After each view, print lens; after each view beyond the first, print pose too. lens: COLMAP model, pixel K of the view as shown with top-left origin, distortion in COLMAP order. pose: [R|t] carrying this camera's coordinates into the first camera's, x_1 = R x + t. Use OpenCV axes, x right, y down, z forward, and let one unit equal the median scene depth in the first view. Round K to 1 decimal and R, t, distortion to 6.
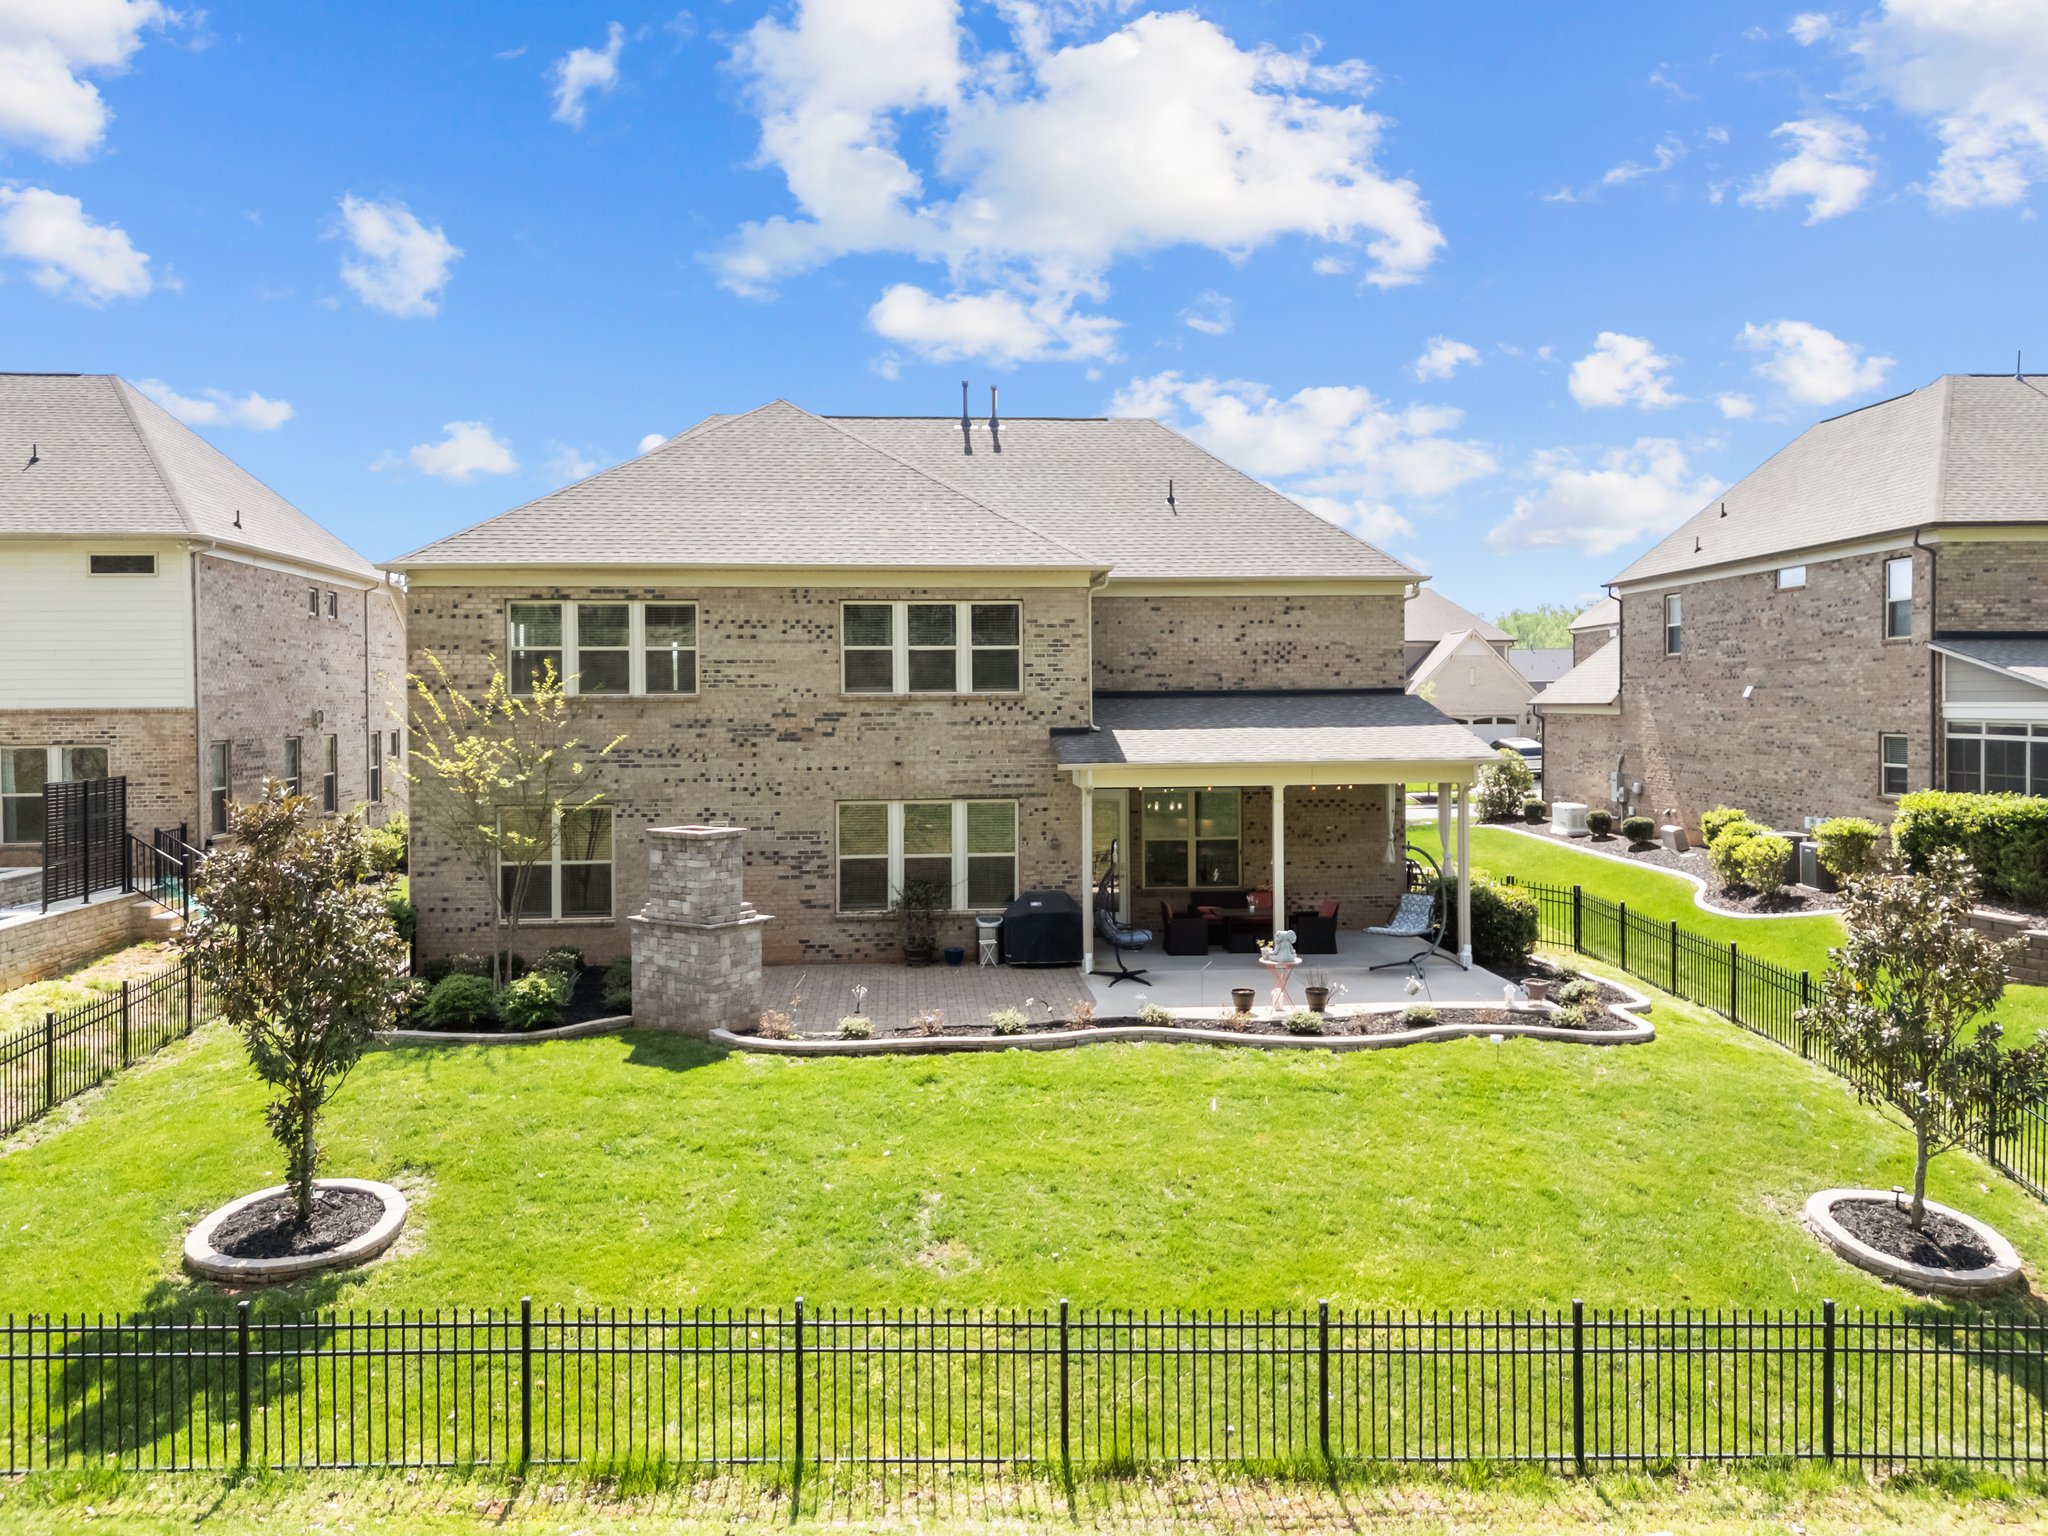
lens RADIAL K [[1484.8, 0, 1025.1], [0, 1484.8, 723.0], [0, 0, 1]] dist [0.073886, -0.094236]
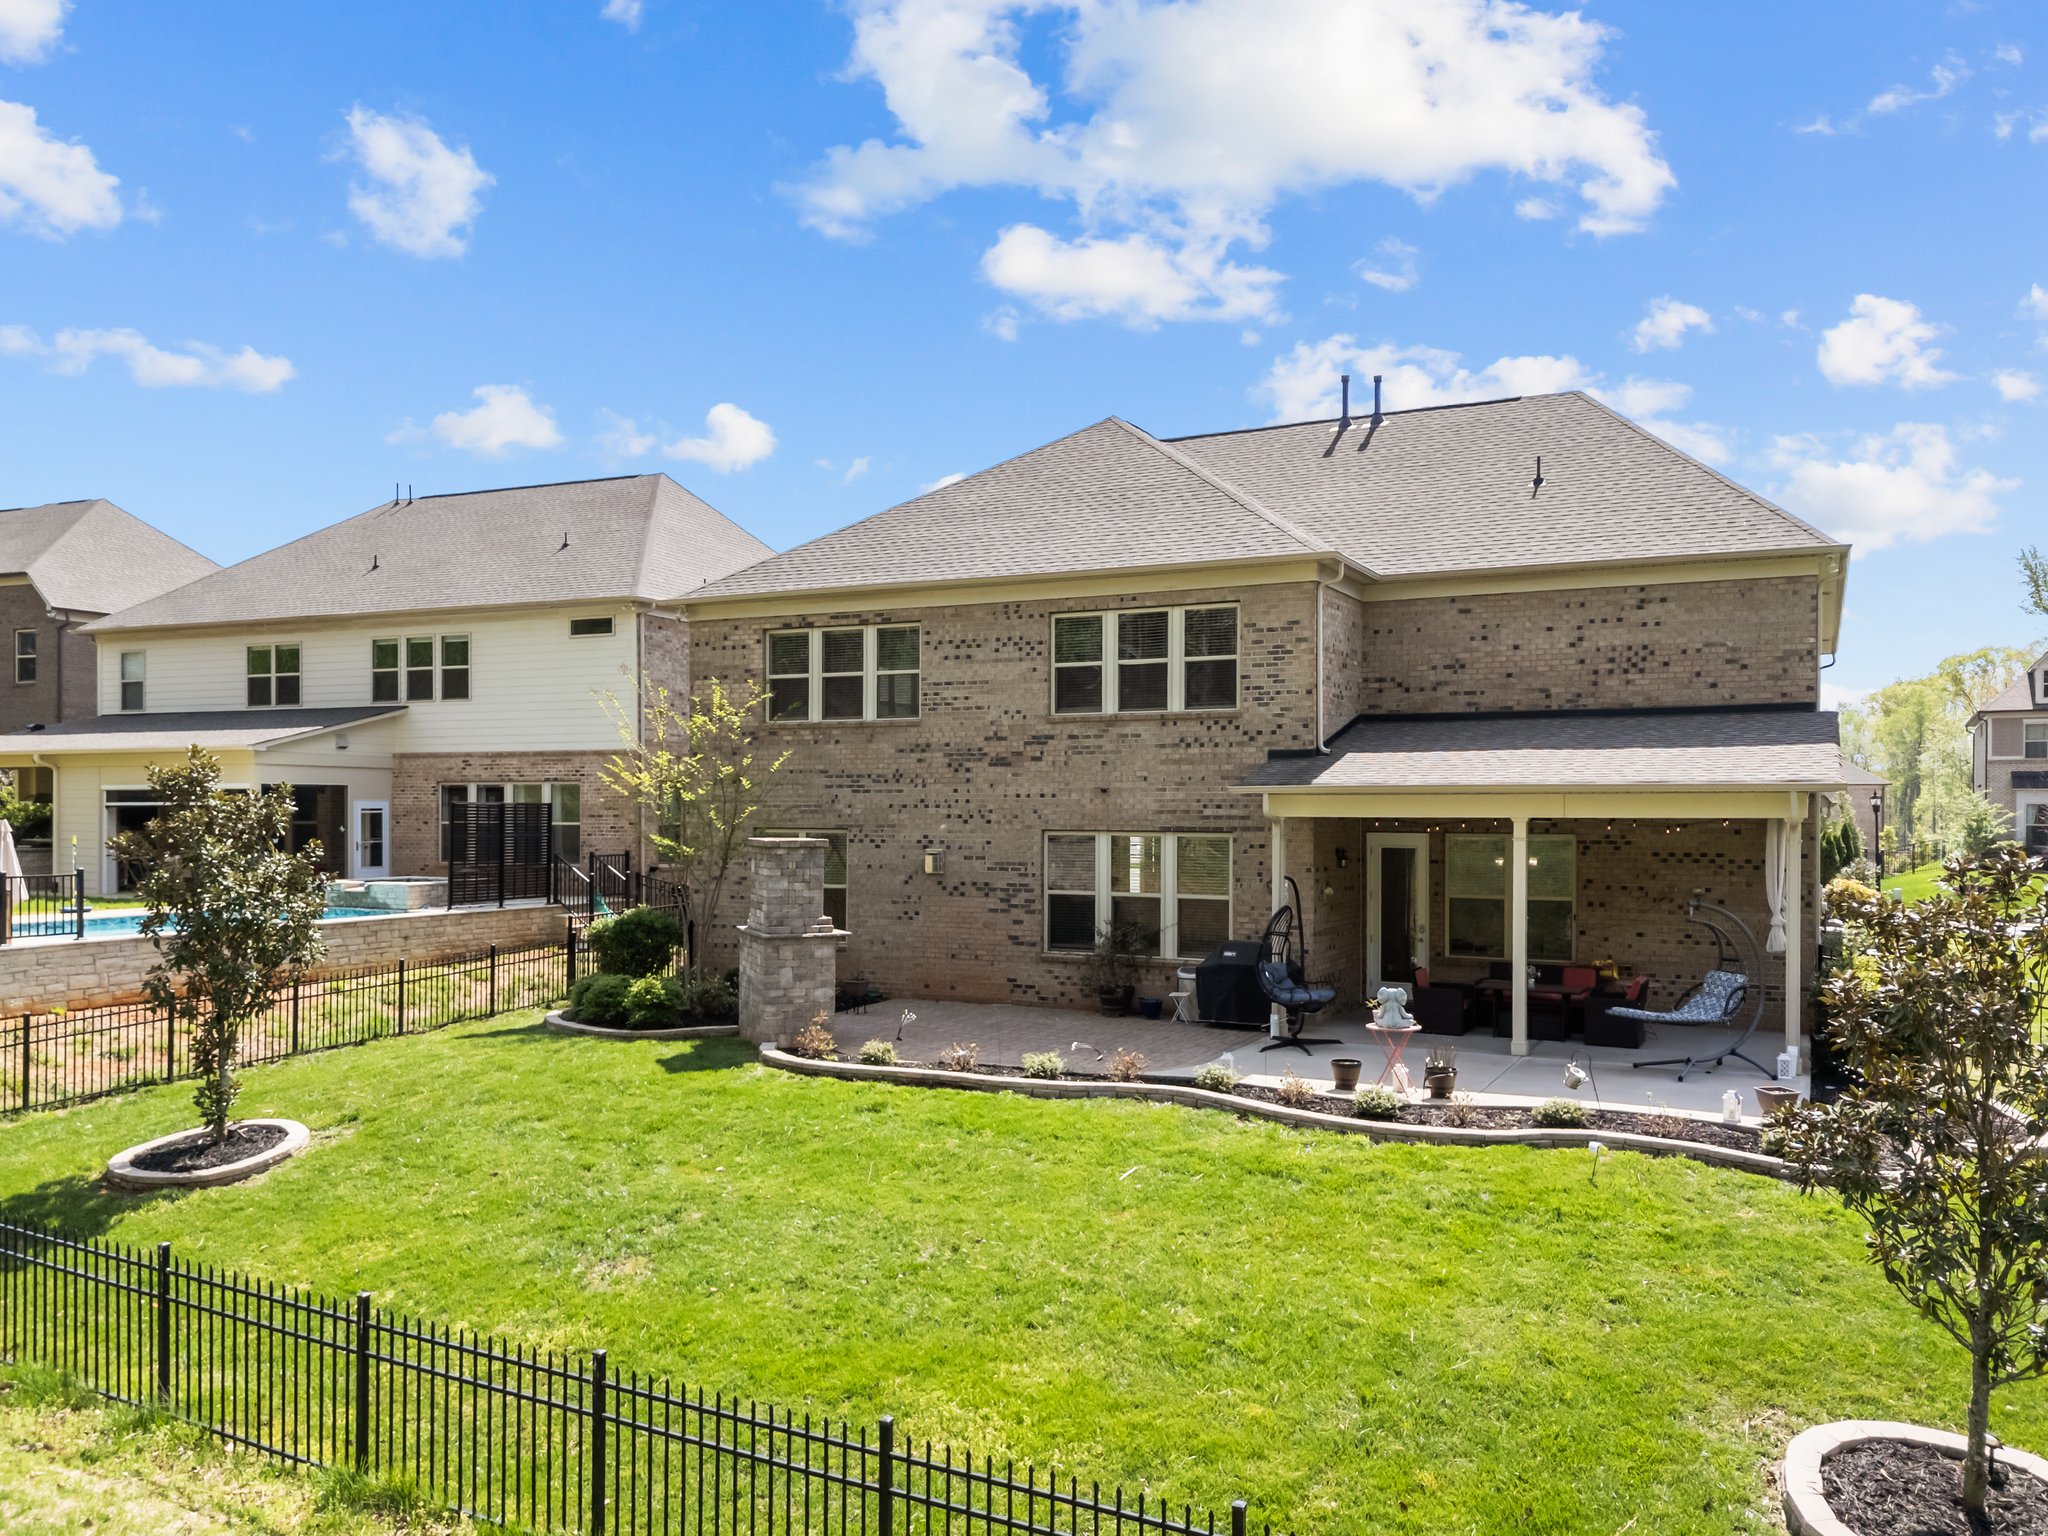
lens RADIAL K [[1509.2, 0, 1045.5], [0, 1509.2, 811.2], [0, 0, 1]] dist [0.137632, -0.268286]
pose [[0.862466, 0.010123, -0.506013, 0.349858], [-0.016607, 0.999828, -0.008303, 0.048151], [0.505842, 0.015564, 0.862486, 0.189531]]
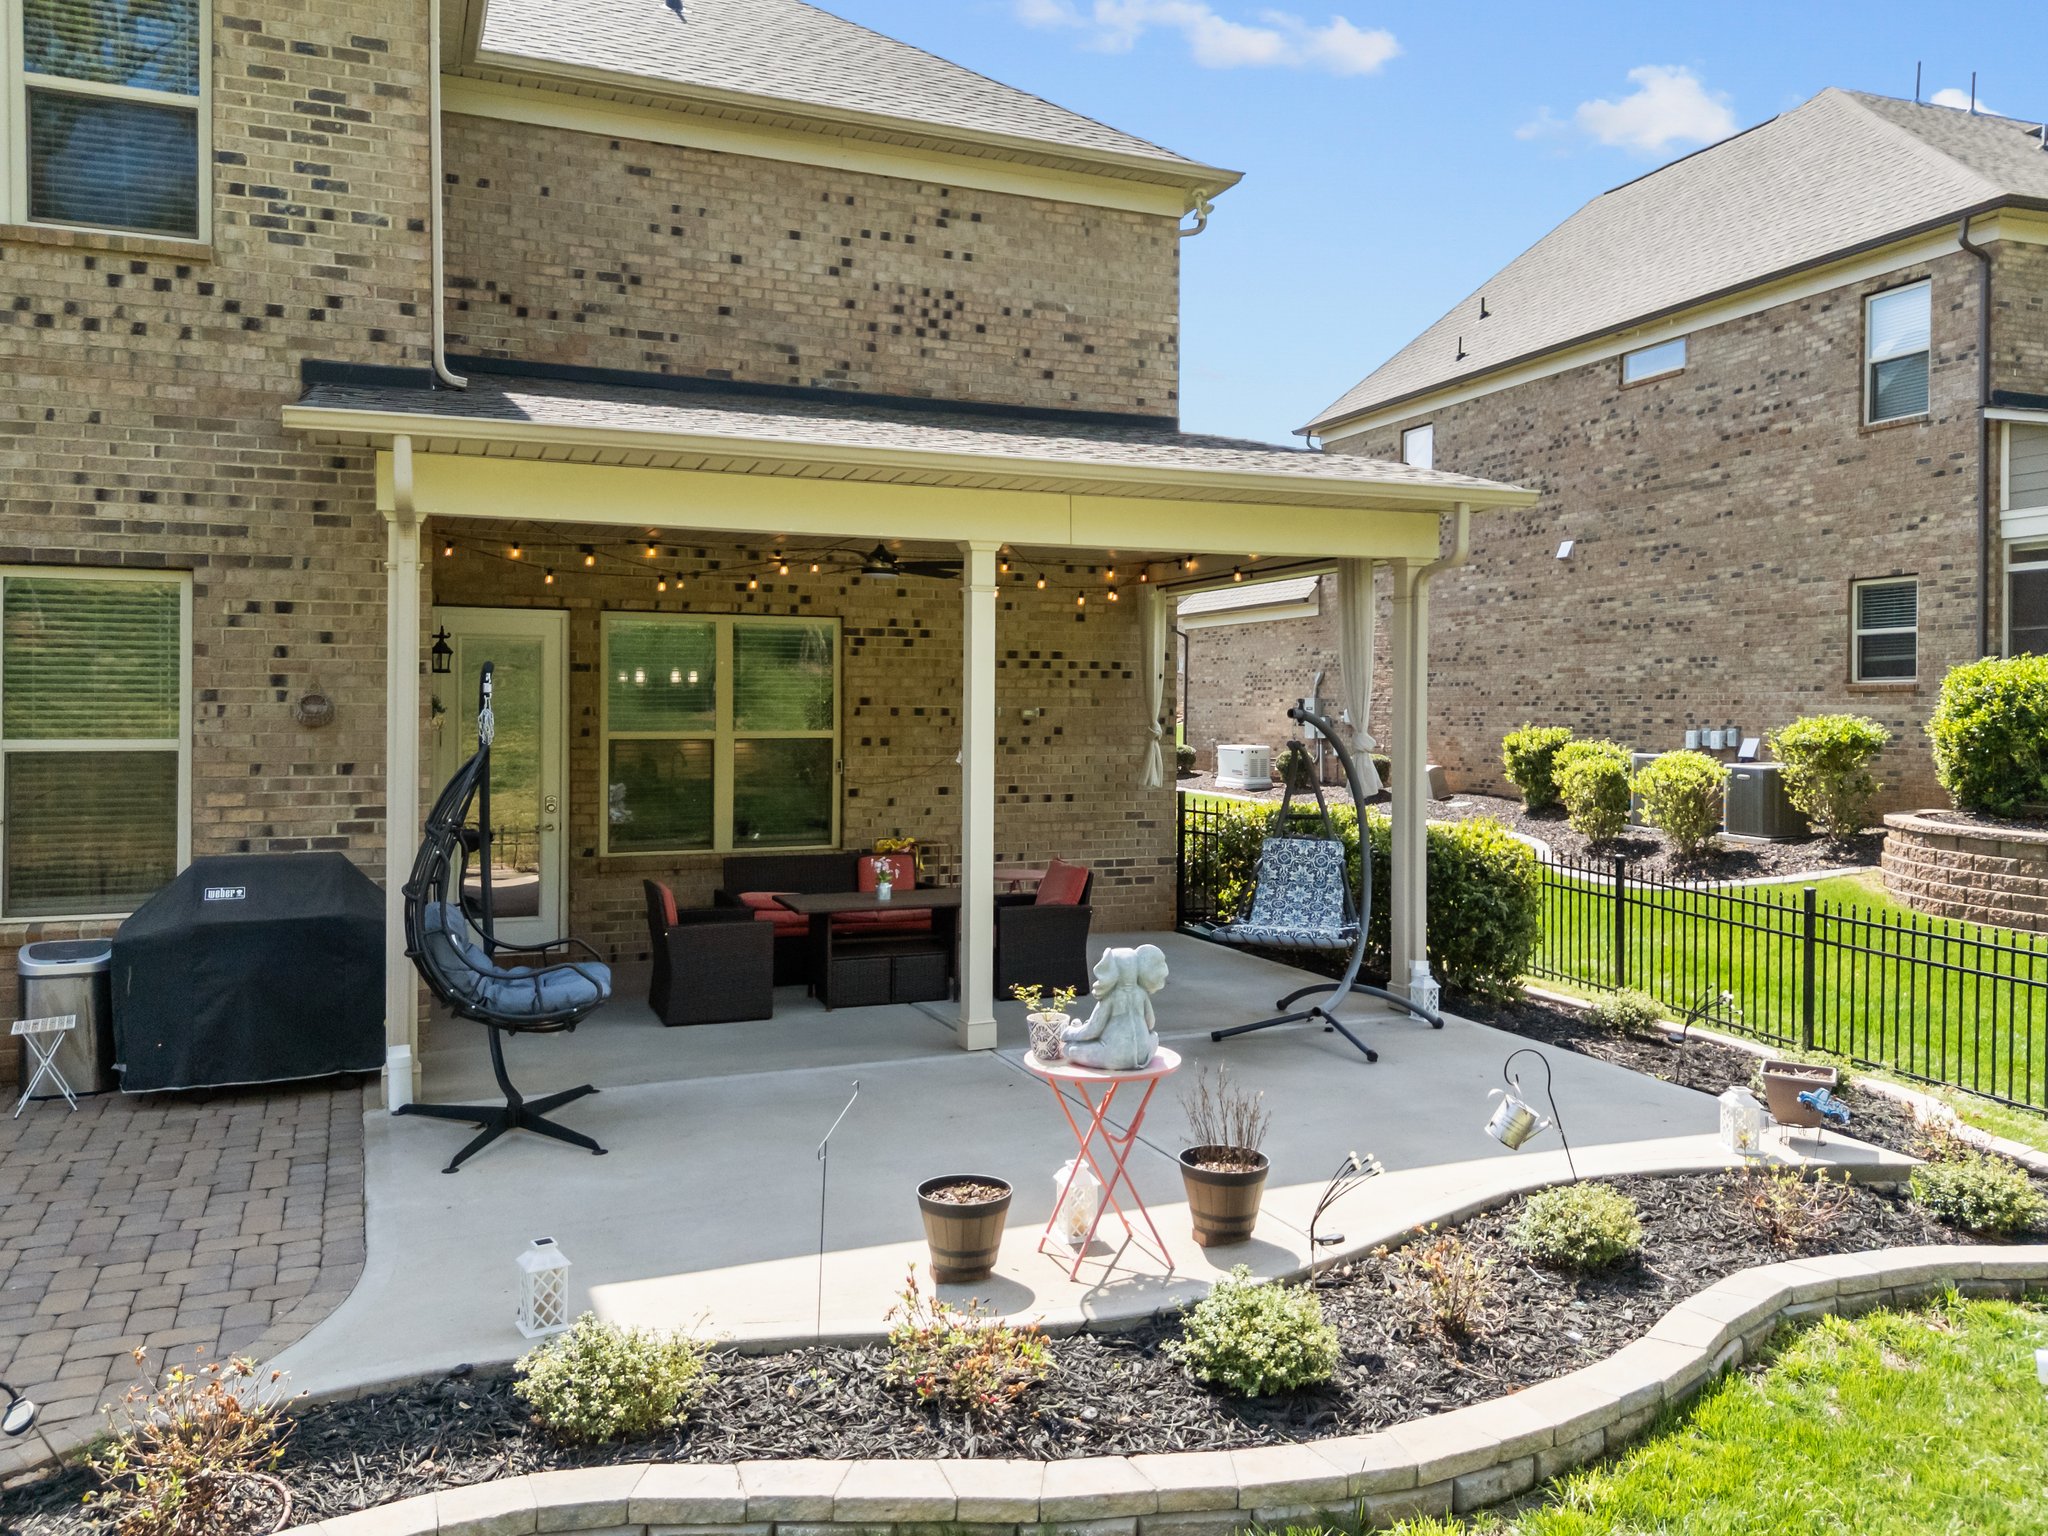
lens RADIAL K [[1540.2, 0, 1018.2], [0, 1540.2, 714.4], [0, 0, 1]] dist [0.077559, -0.093169]
pose [[0.948457, 0.008958, 0.316778, 0.059175], [-0.006492, 0.999940, -0.008841, 0.084982], [-0.316838, 0.006329, 0.948458, 0.628698]]
